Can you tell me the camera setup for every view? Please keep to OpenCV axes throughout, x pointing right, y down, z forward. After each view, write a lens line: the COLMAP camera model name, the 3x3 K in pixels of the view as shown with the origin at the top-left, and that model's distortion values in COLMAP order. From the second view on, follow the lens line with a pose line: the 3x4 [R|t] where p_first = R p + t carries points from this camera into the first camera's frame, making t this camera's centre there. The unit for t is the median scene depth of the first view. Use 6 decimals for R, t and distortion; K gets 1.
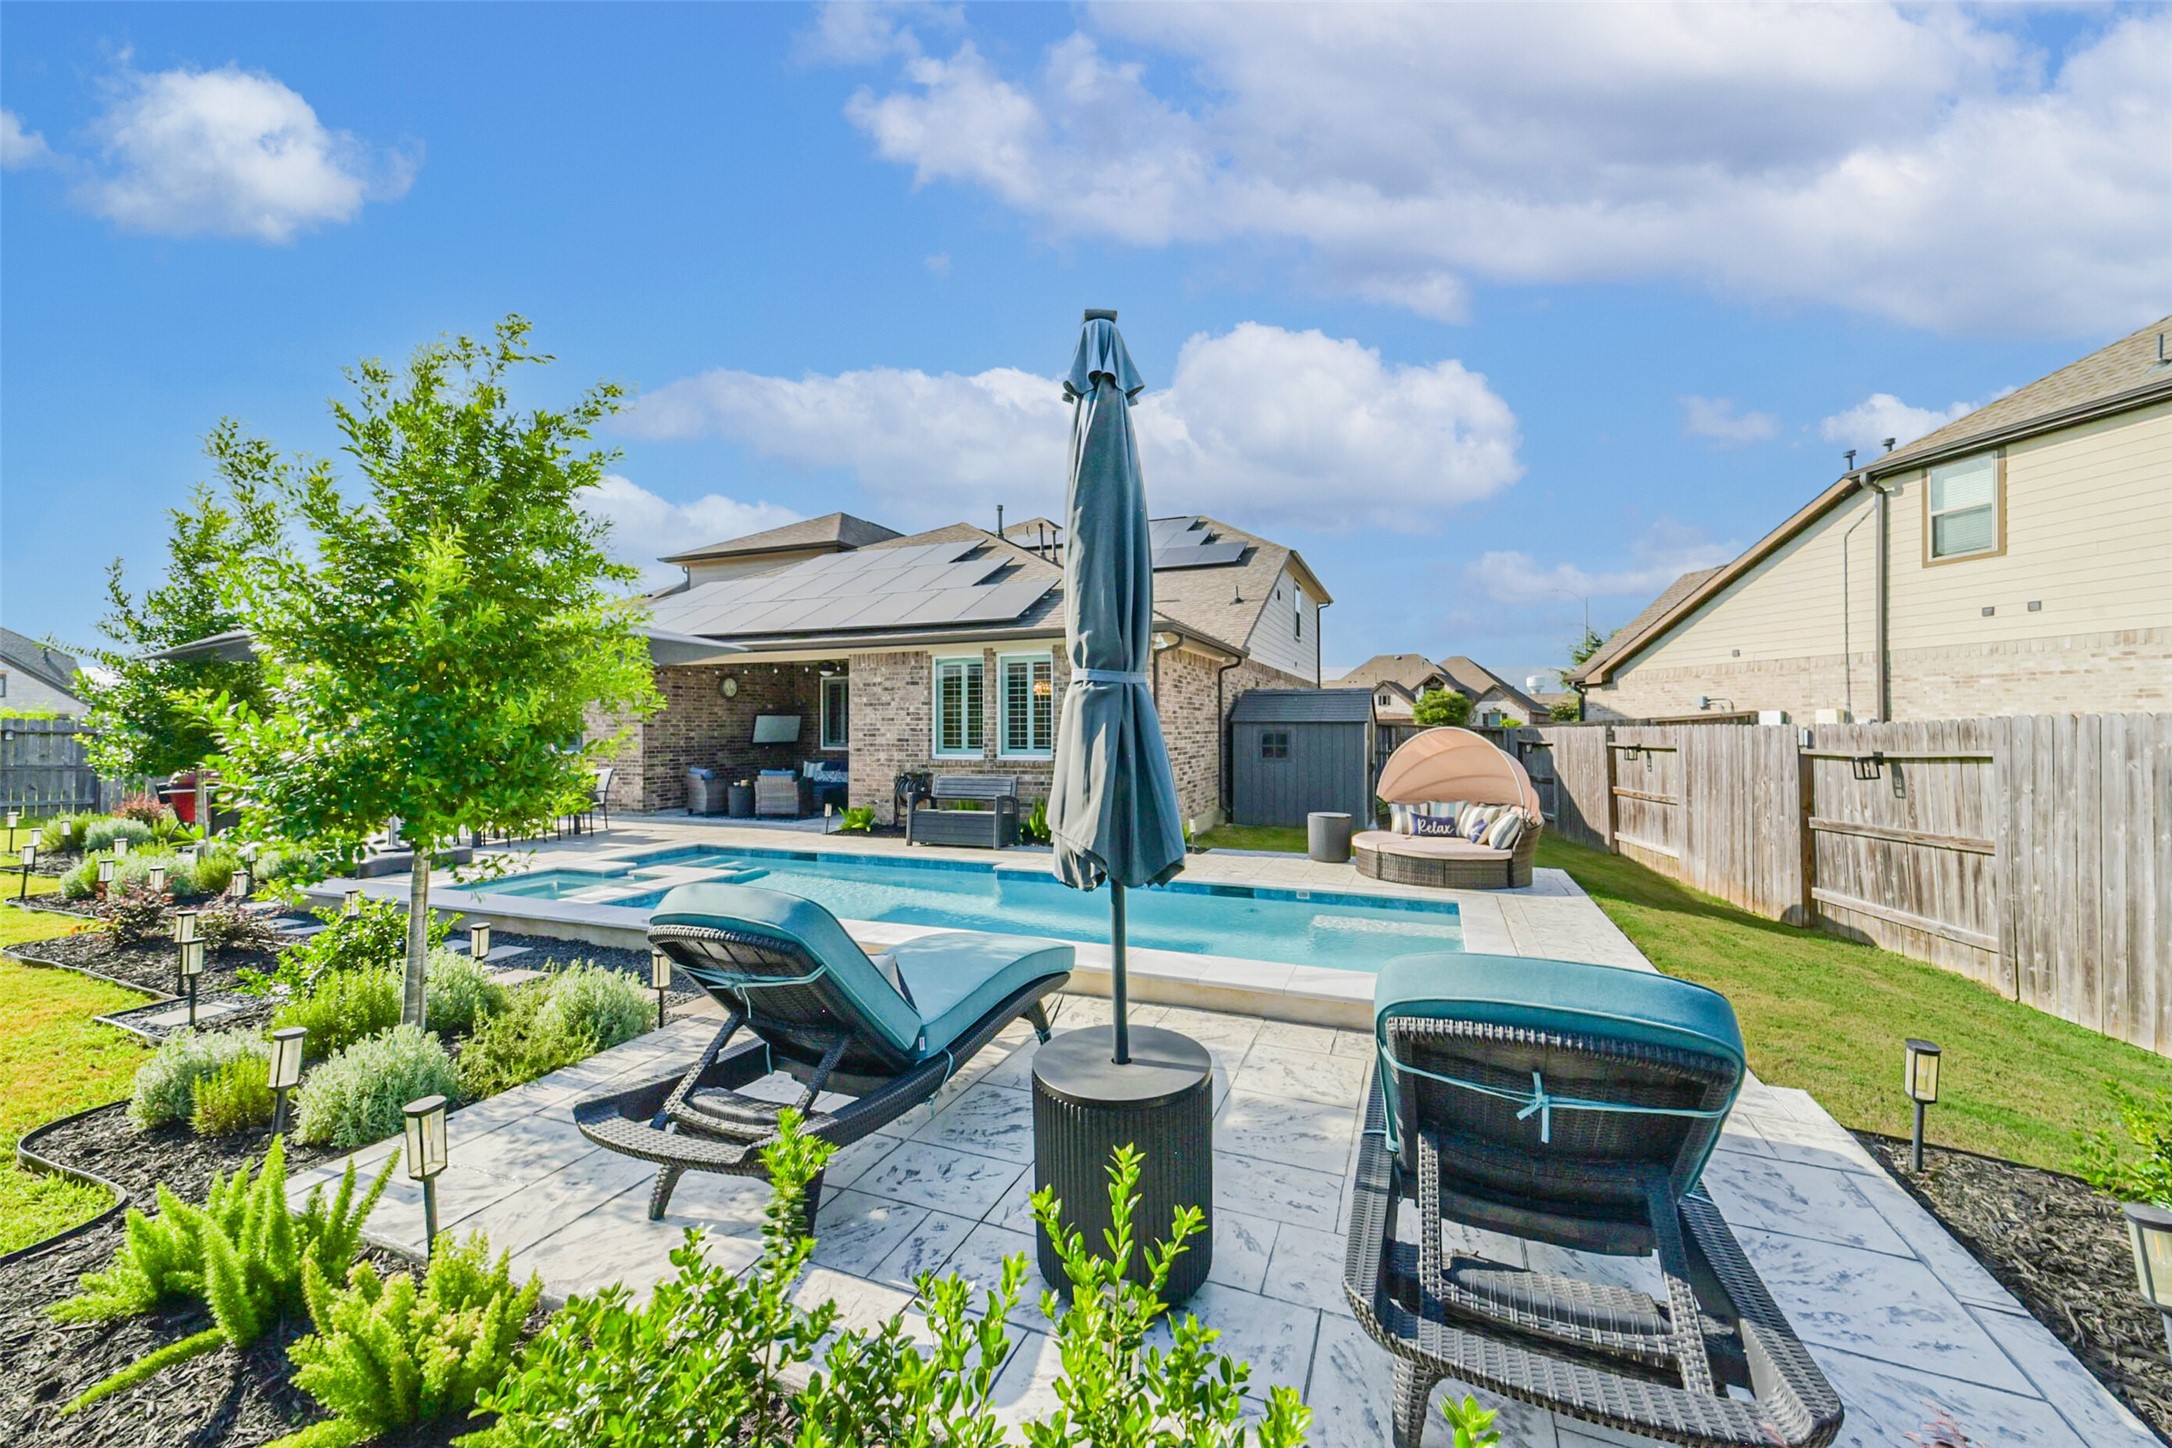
lens RADIAL K [[837.2, 0, 1115.5], [0, 837.2, 720.2], [0, 0, 1]] dist [0.021030, 0.000104]
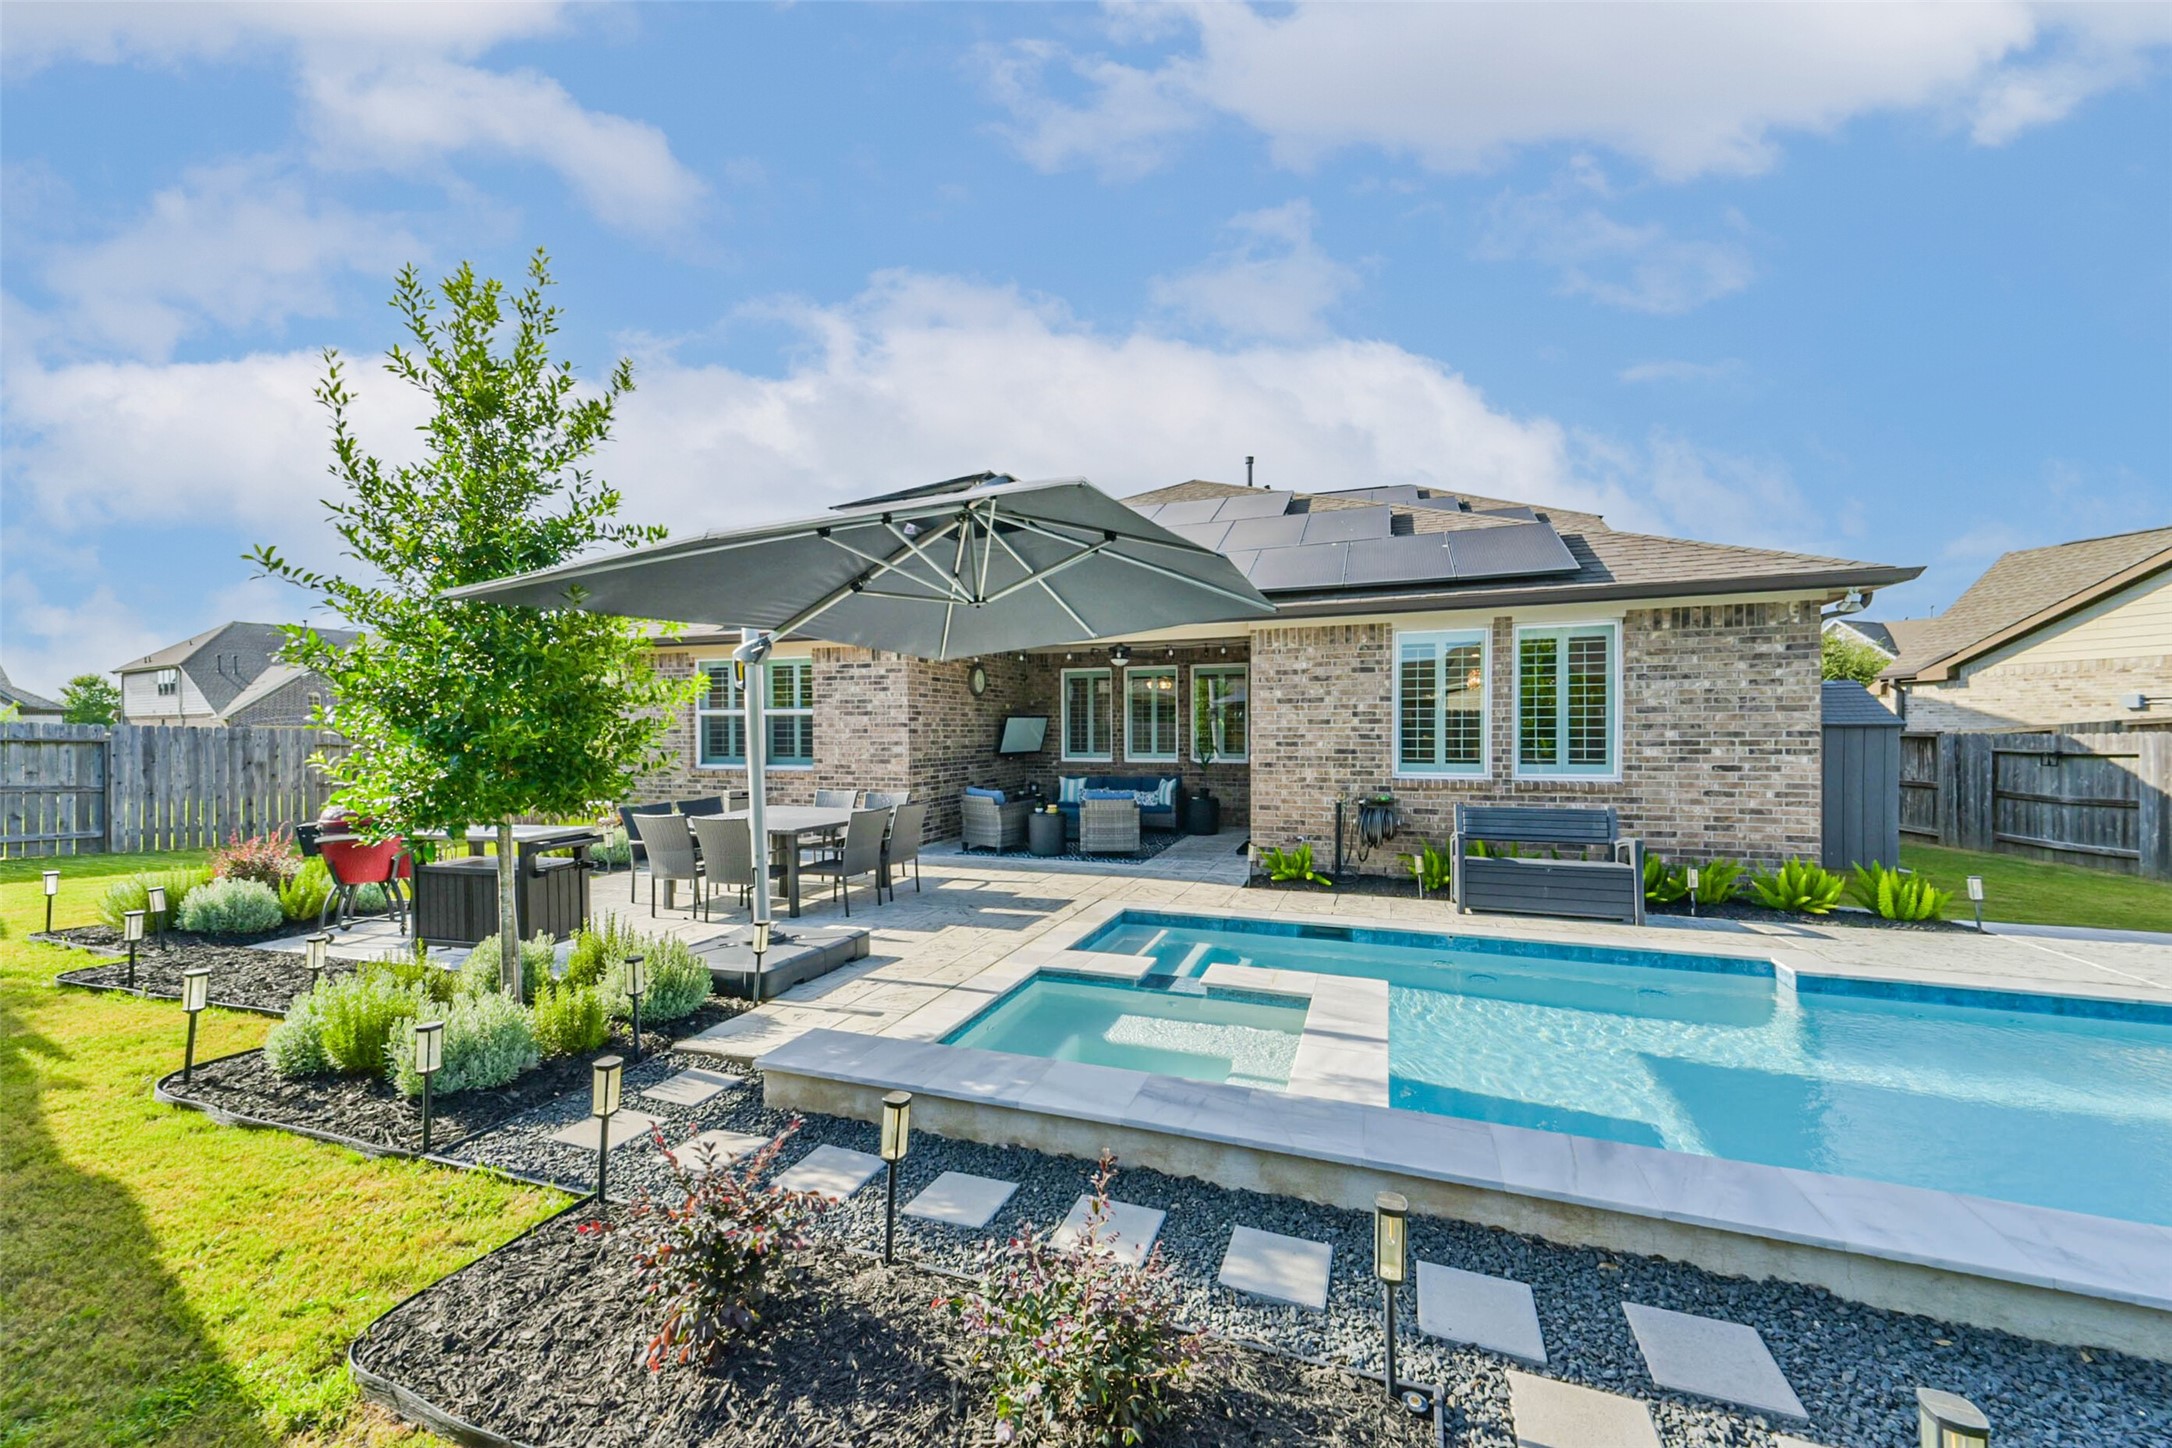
lens RADIAL K [[813.3, 0, 1085.6], [0, 813.3, 720.5], [0, 0, 1]] dist [0.052288, -0.000036]
pose [[0.999778, 0.000482, 0.021065, -0.438608], [-0.000338, 0.999976, -0.006862, 0.002513], [-0.021068, 0.006853, 0.999755, 0.293291]]
